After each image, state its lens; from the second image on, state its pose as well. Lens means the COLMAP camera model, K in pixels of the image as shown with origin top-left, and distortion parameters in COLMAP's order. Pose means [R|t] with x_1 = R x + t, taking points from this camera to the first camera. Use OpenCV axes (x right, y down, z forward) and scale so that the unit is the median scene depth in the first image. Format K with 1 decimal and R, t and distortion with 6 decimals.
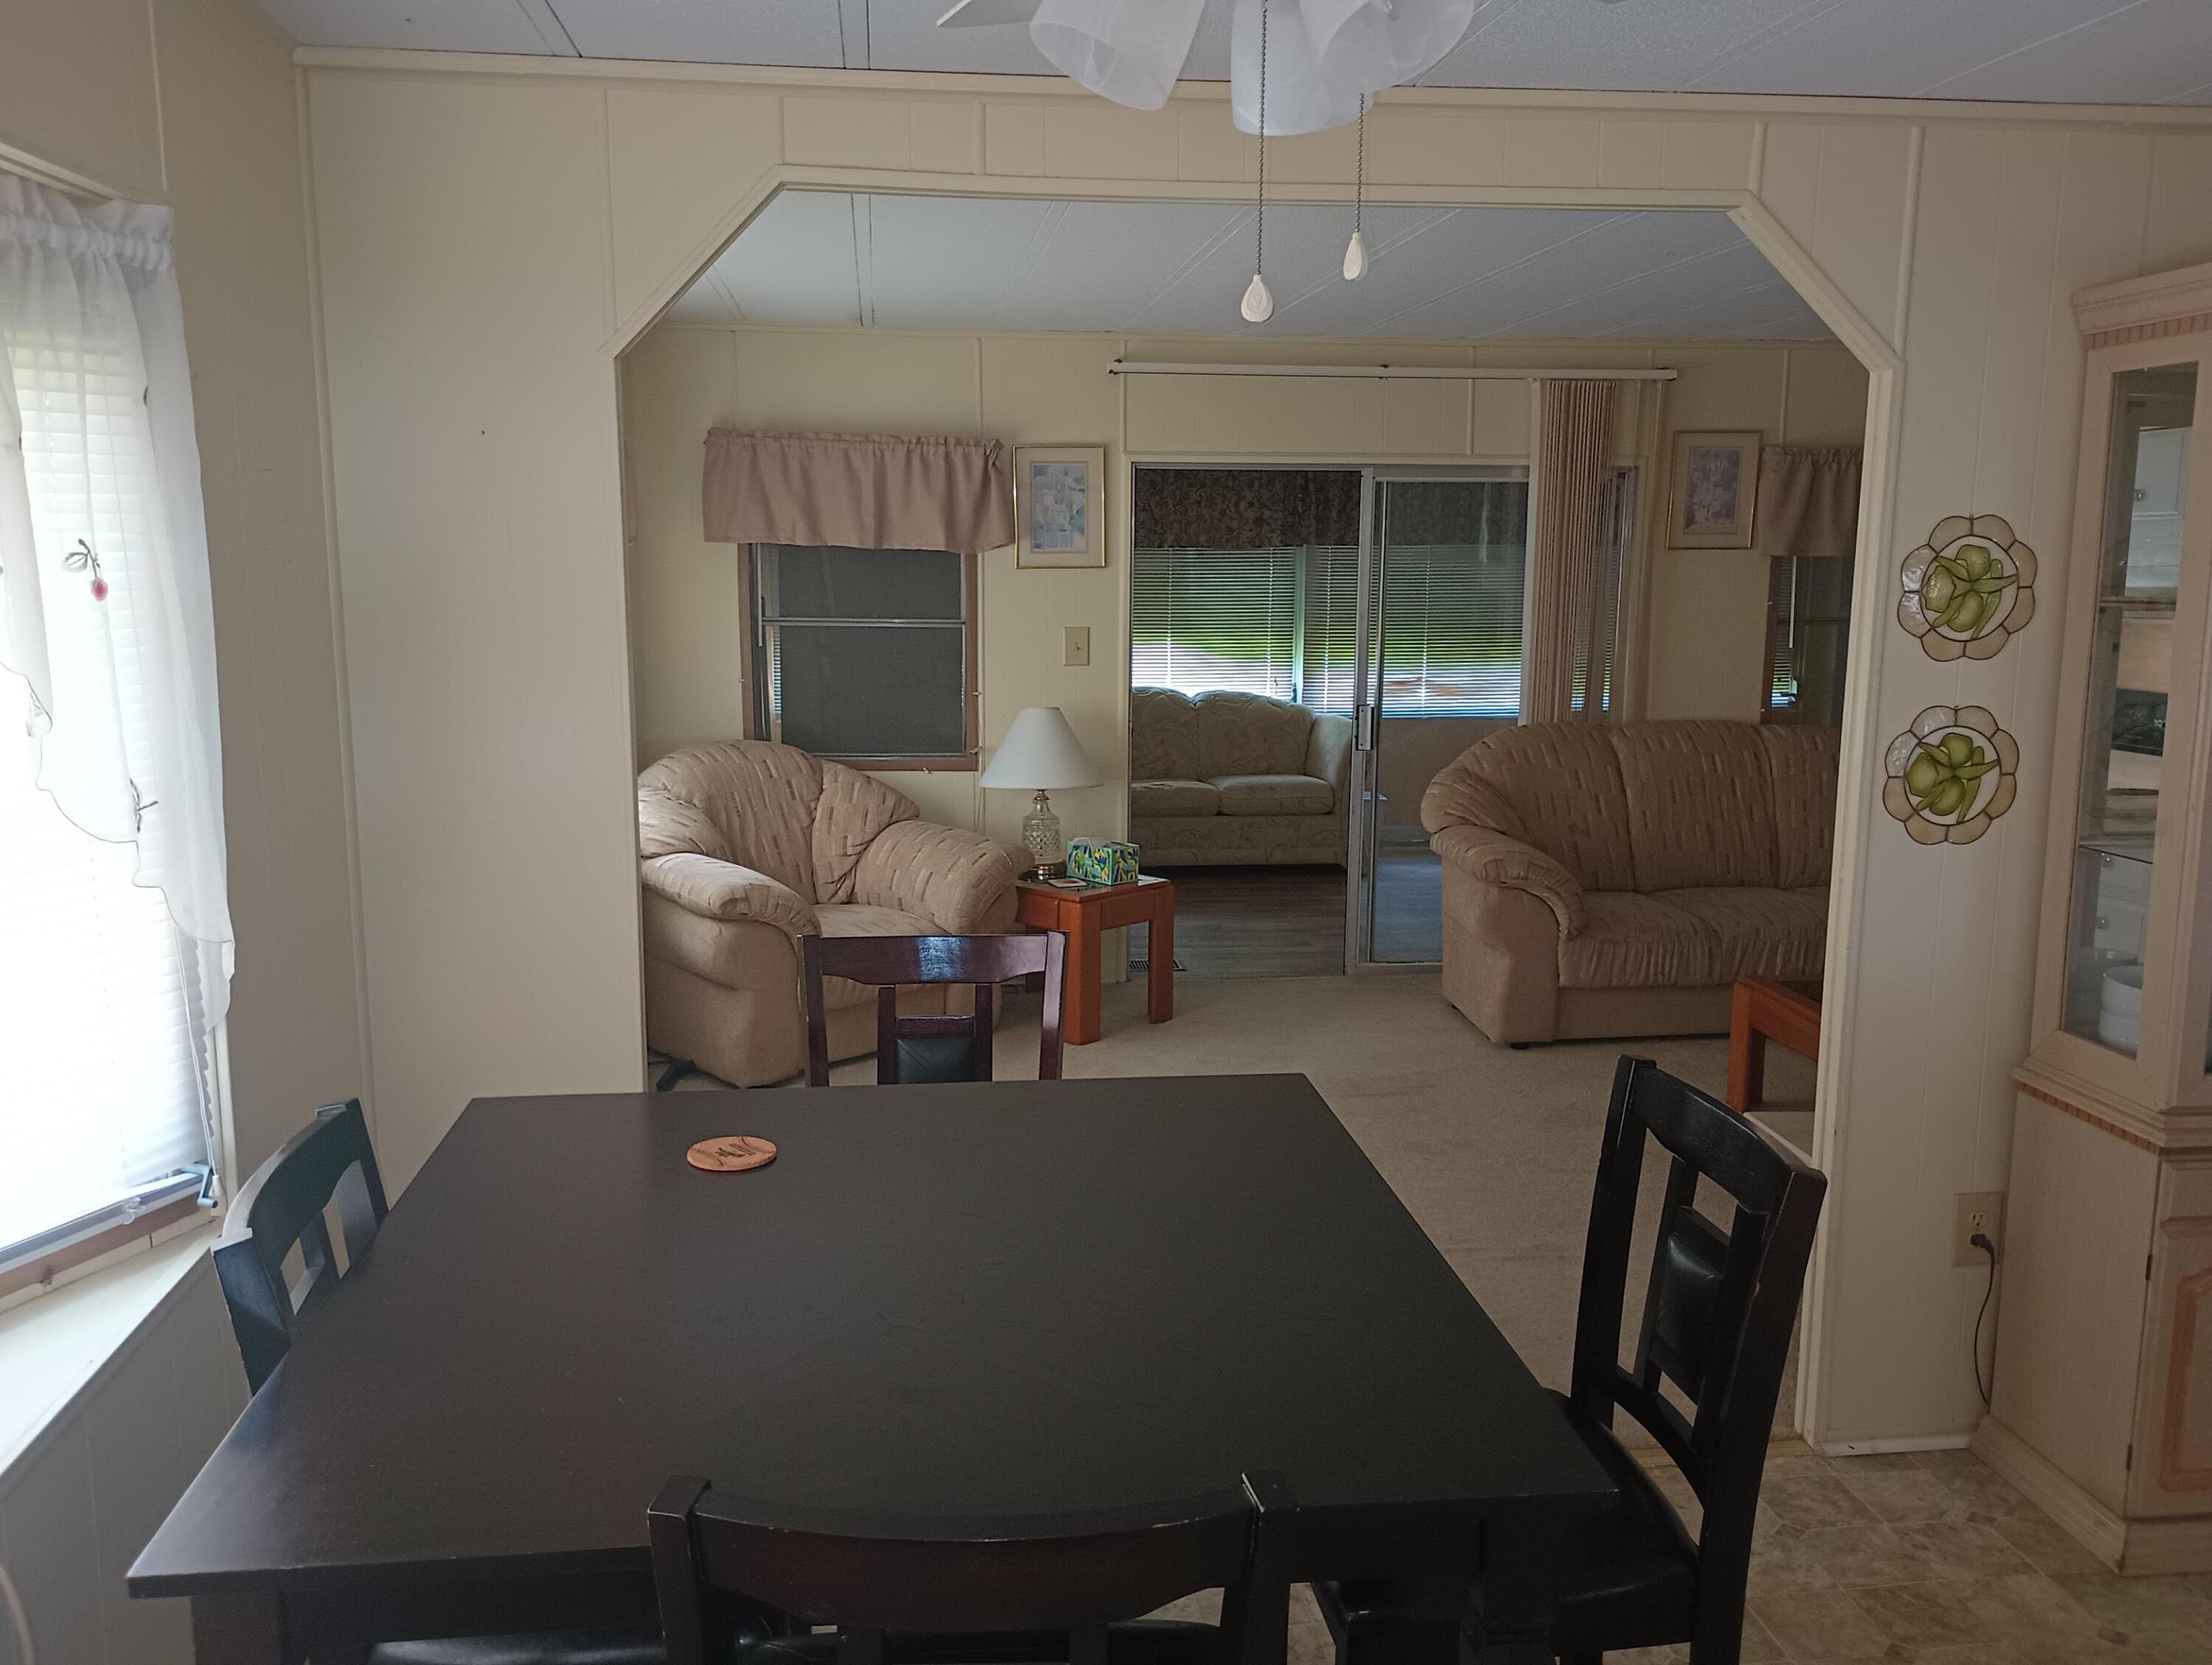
lens RADIAL K [[1828.3, 0, 1110.6], [0, 1828.3, 831.9], [0, 0, 1]] dist [0.057568, -0.068728]
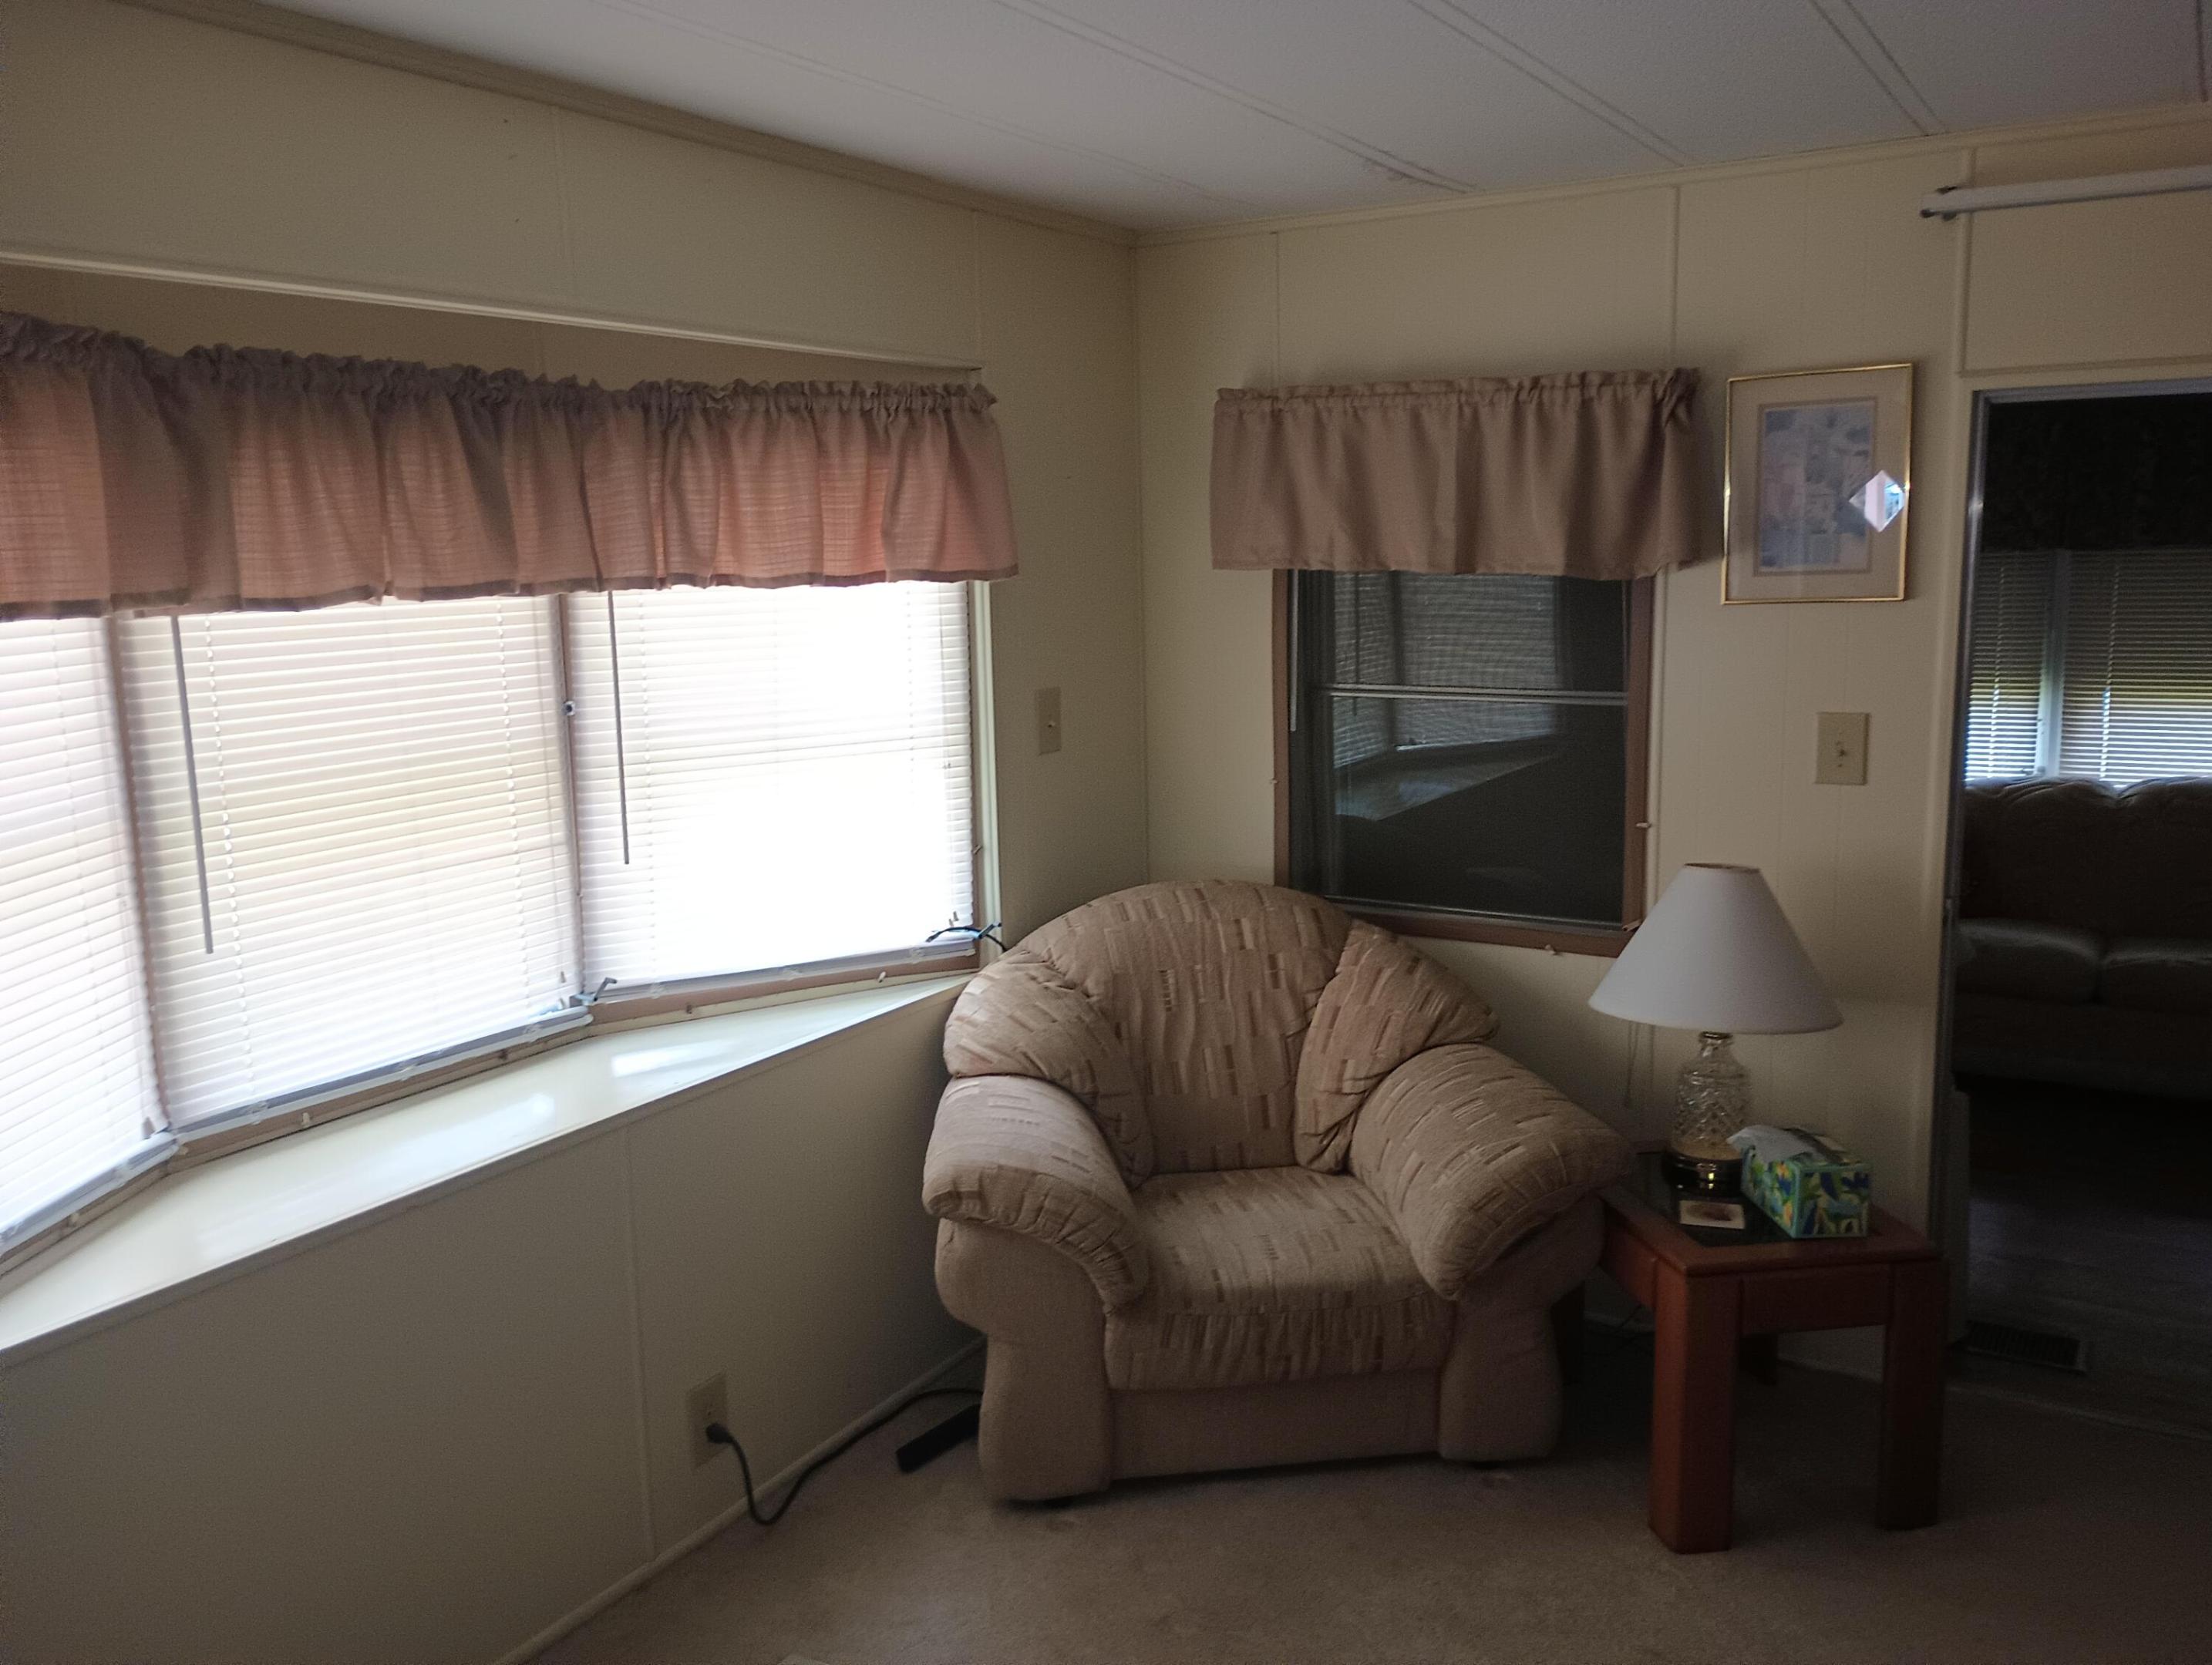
lens RADIAL K [[1828.3, 0, 1096.2], [0, 1828.3, 831.1], [0, 0, 1]] dist [0.057568, -0.068728]
pose [[0.780080, 0.075631, -0.621092, 0.152716], [-0.070640, 0.996966, 0.032678, -0.083489], [0.621679, 0.018383, 0.783056, 0.468984]]
